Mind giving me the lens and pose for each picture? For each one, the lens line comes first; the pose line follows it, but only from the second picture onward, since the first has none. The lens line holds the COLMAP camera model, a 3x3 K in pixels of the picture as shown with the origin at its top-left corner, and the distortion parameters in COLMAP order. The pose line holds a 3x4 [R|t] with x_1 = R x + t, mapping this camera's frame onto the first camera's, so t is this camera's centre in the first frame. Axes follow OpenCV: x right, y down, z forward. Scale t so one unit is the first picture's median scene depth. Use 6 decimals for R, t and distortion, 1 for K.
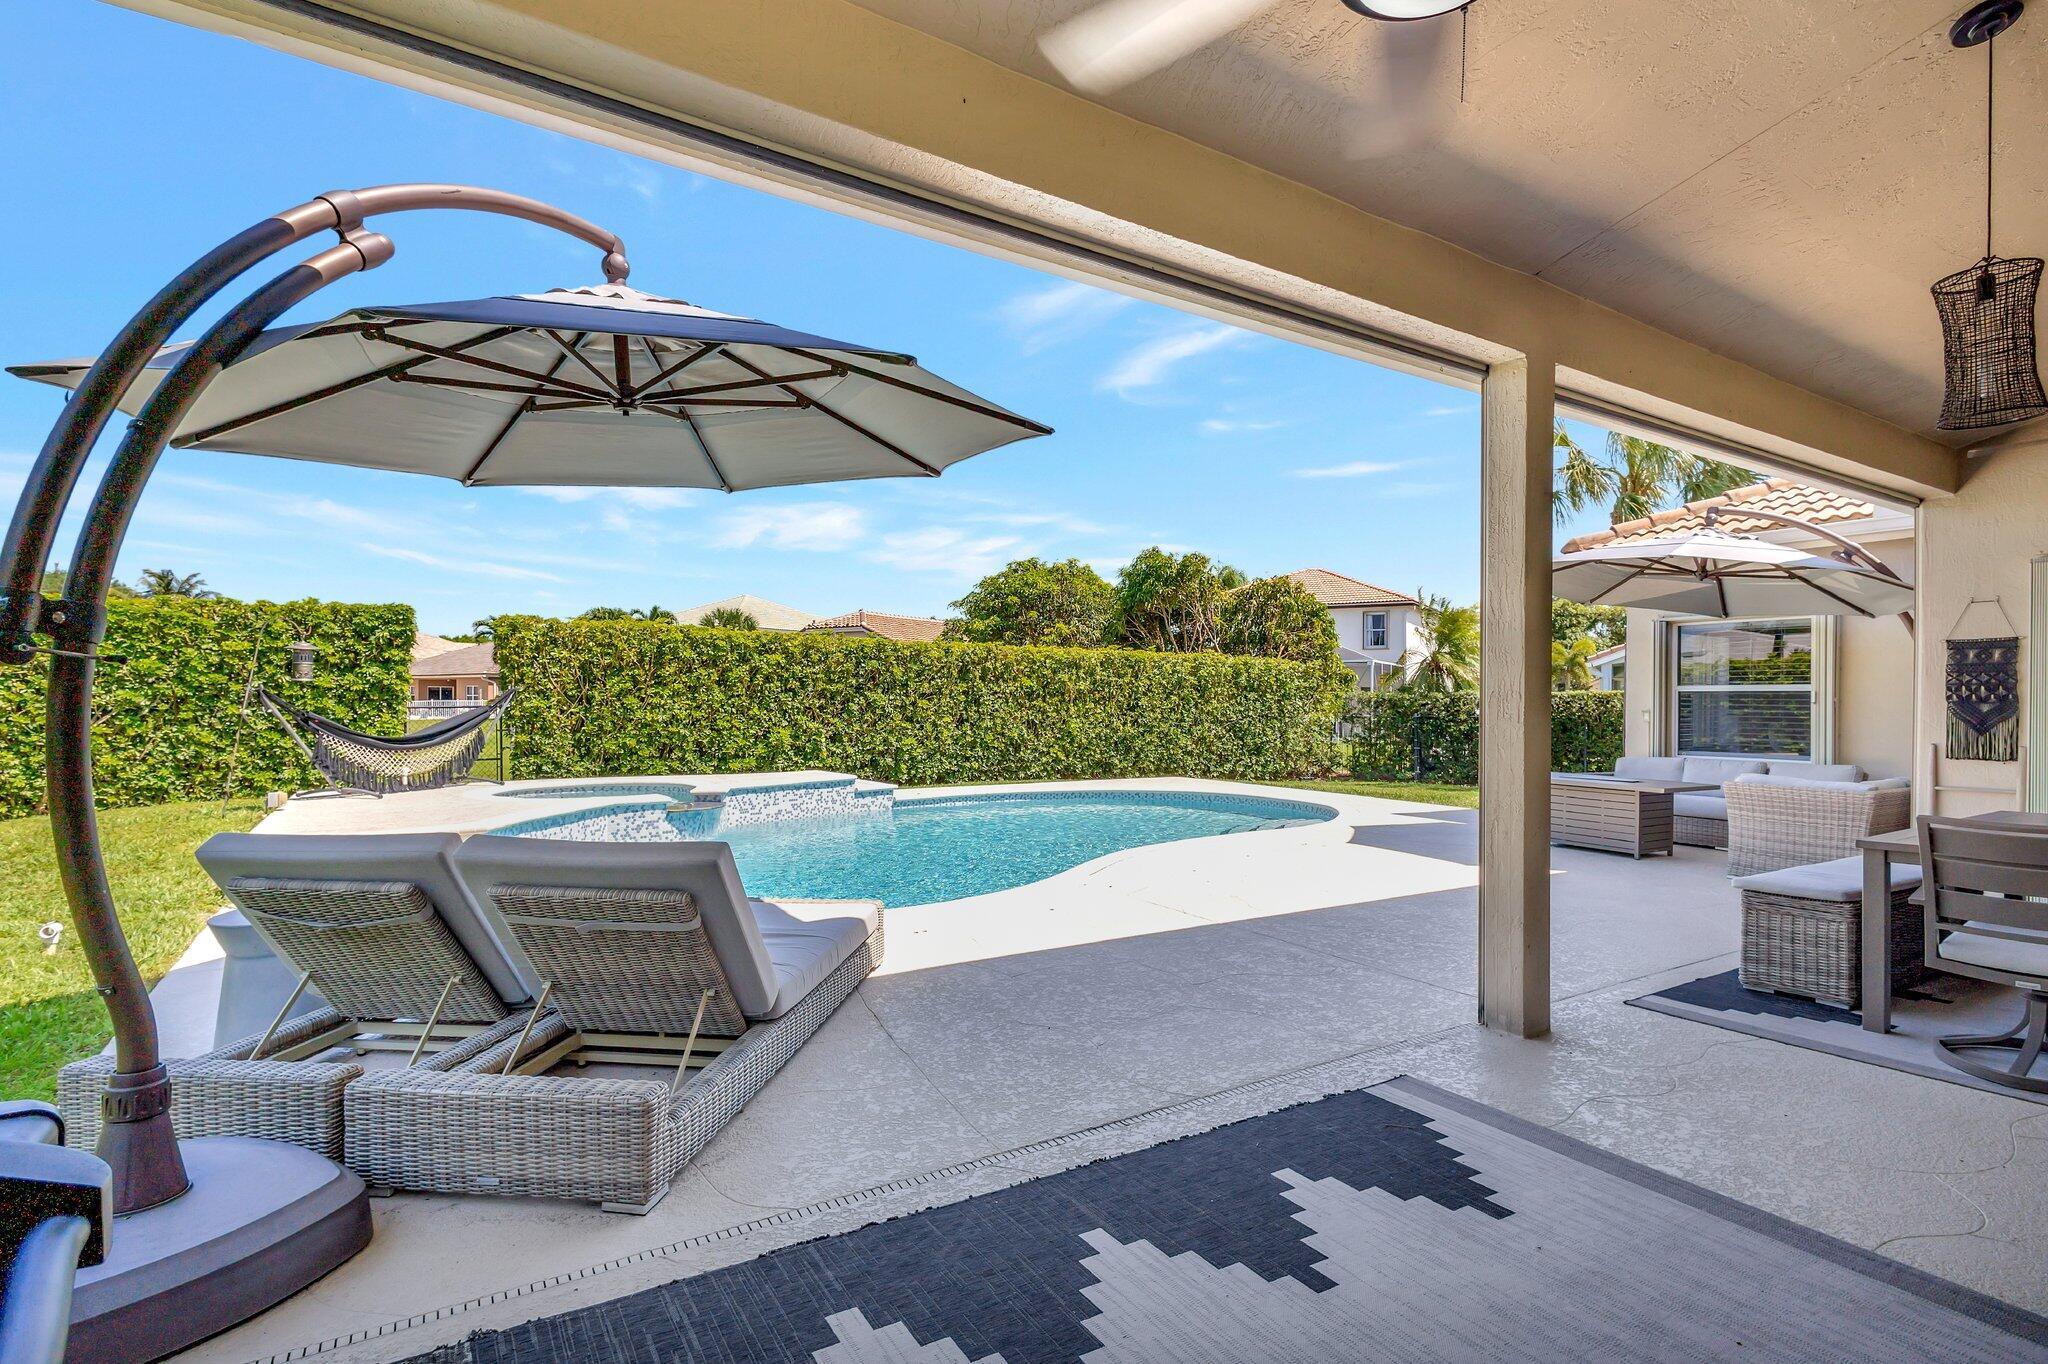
lens RADIAL K [[950.2, 0, 1040.5], [0, 950.2, 694.6], [0, 0, 1]] dist [0.011632, -0.003773]
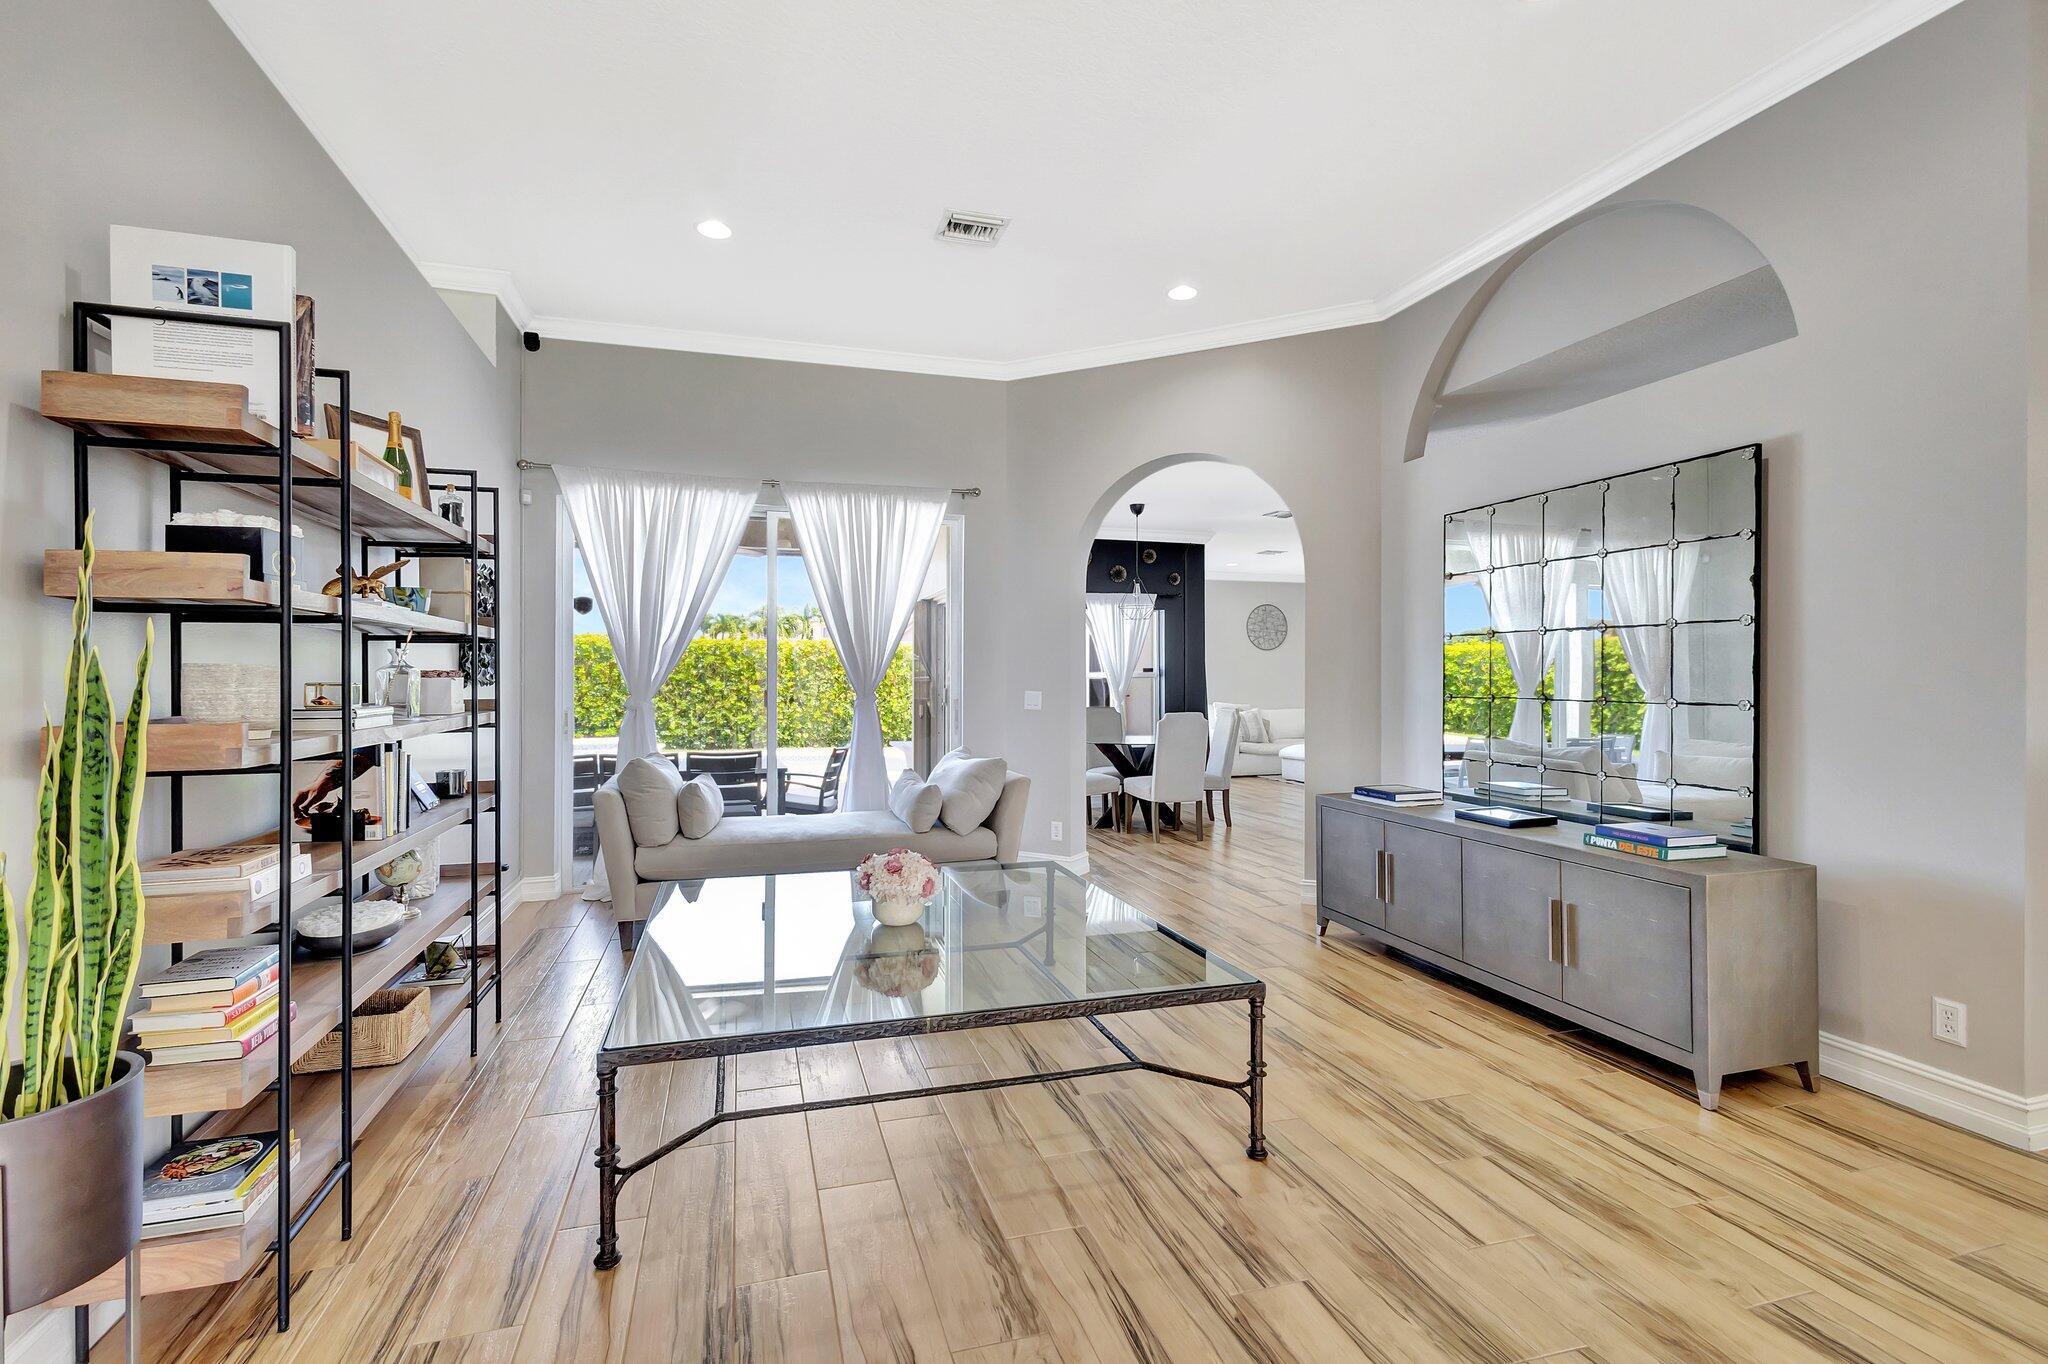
lens RADIAL K [[950.2, 0, 1025.5], [0, 950.2, 676.1], [0, 0, 1]] dist [0.011632, -0.003773]
pose [[0.966612, -0.008056, -0.256117, 0.595446], [0.008508, 0.999964, 0.000658, -0.005144], [0.256103, -0.002815, 0.966645, -0.178506]]
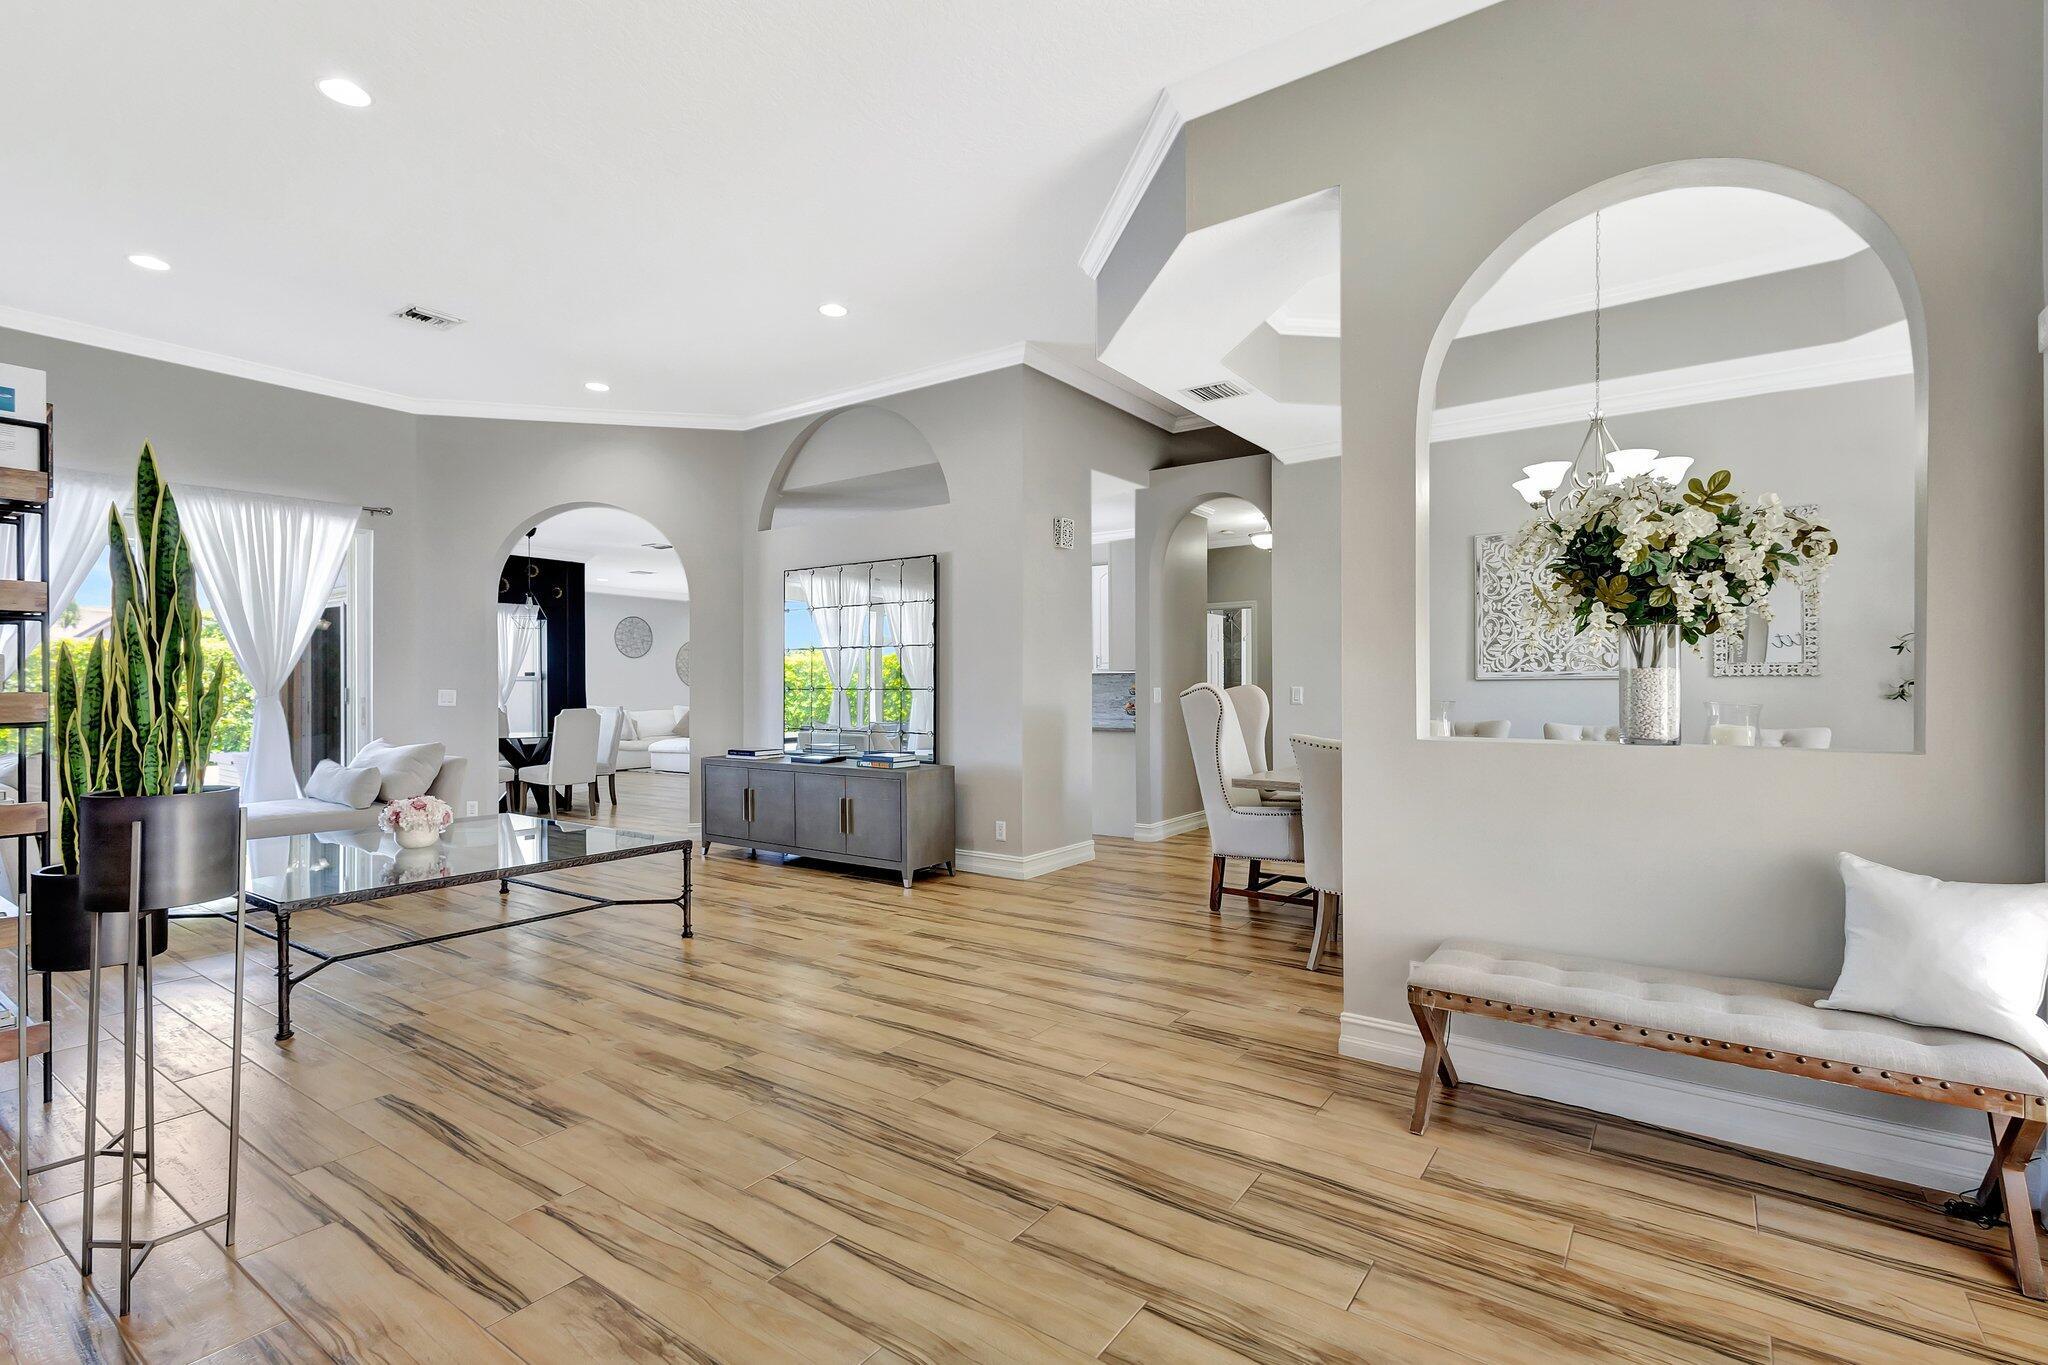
lens RADIAL K [[950.2, 0, 1014.2], [0, 950.2, 684.8], [0, 0, 1]] dist [0.011632, -0.003773]
pose [[0.923669, -0.010630, 0.383044, 0.572162], [0.009277, 0.999942, 0.005380, -0.000895], [-0.383079, -0.001415, 0.923714, -0.325089]]
